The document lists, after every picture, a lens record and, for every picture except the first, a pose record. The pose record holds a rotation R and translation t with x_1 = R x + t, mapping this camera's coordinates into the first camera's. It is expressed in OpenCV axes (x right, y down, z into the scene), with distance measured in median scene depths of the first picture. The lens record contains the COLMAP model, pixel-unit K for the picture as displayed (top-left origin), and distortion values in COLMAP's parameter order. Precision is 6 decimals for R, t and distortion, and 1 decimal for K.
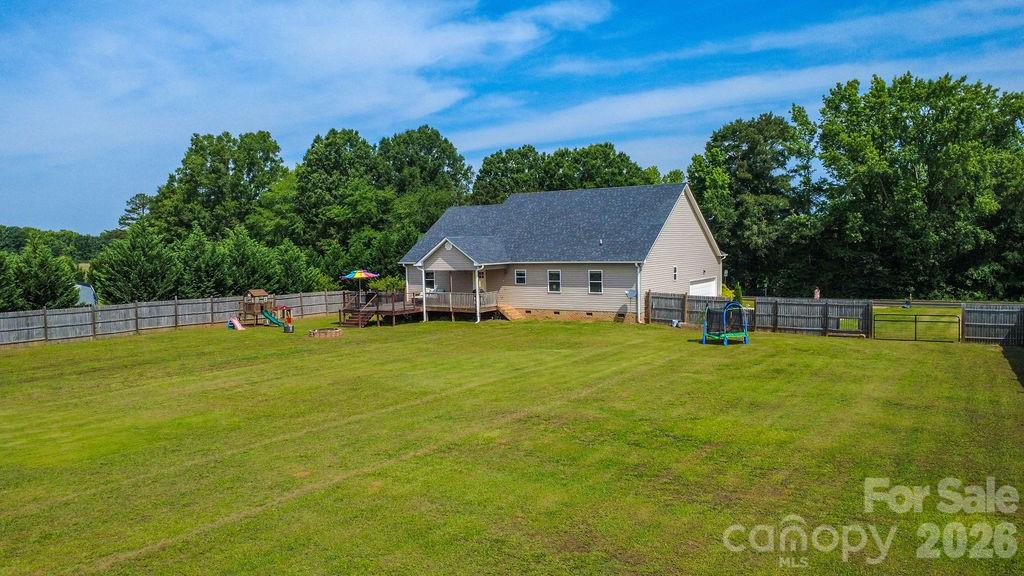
lens RADIAL K [[738.1, 0, 512.2], [0, 738.1, 305.1], [0, 0, 1]] dist [0.000727, -0.001086]
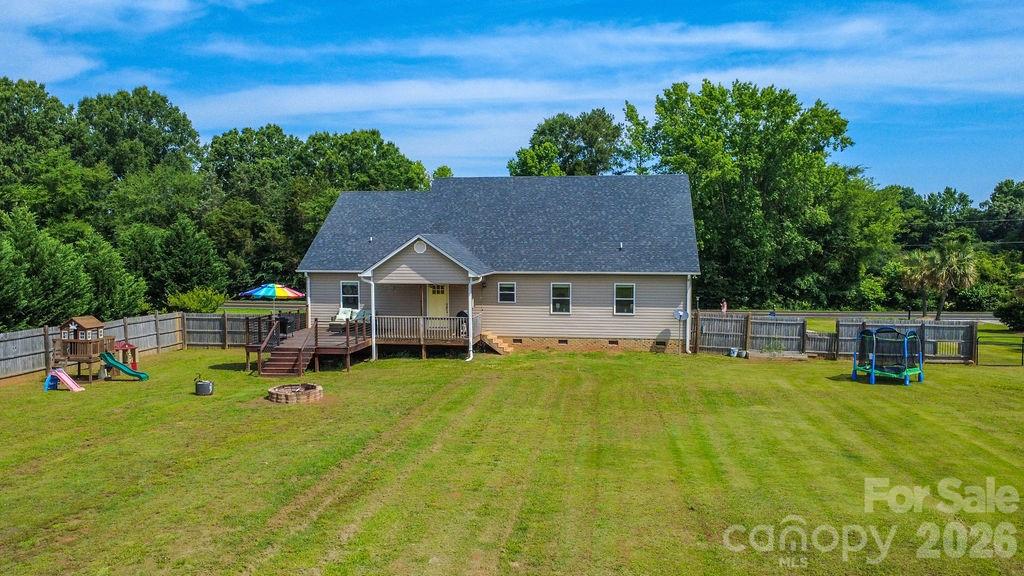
lens RADIAL K [[779.5, 0, 512.0], [0, 779.5, 288.0], [0, 0, 1]] dist [-0.002481, 0.002064]
pose [[0.907552, -0.002873, 0.419929, -0.188909], [0.015666, 0.999512, -0.027019, -0.013694], [-0.419647, 0.031099, 0.907155, 0.195746]]
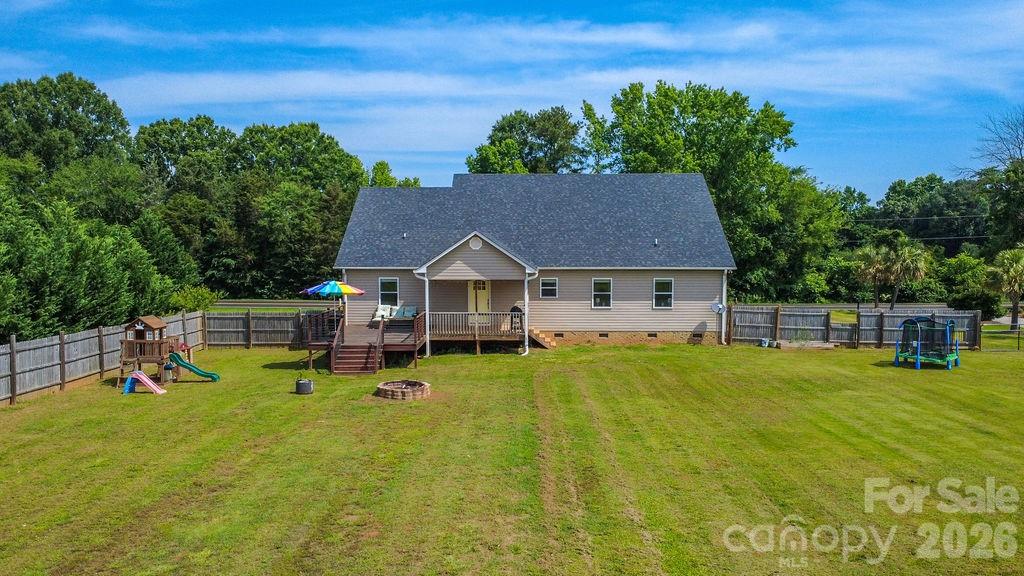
lens RADIAL K [[783.6, 0, 512.0], [0, 783.6, 288.0], [0, 0, 1]] dist [0.001761, -0.003113]
pose [[0.848607, -0.011734, 0.528894, -0.268606], [0.026086, 0.999466, -0.019681, -0.014802], [-0.528380, 0.030497, 0.848460, 0.227292]]
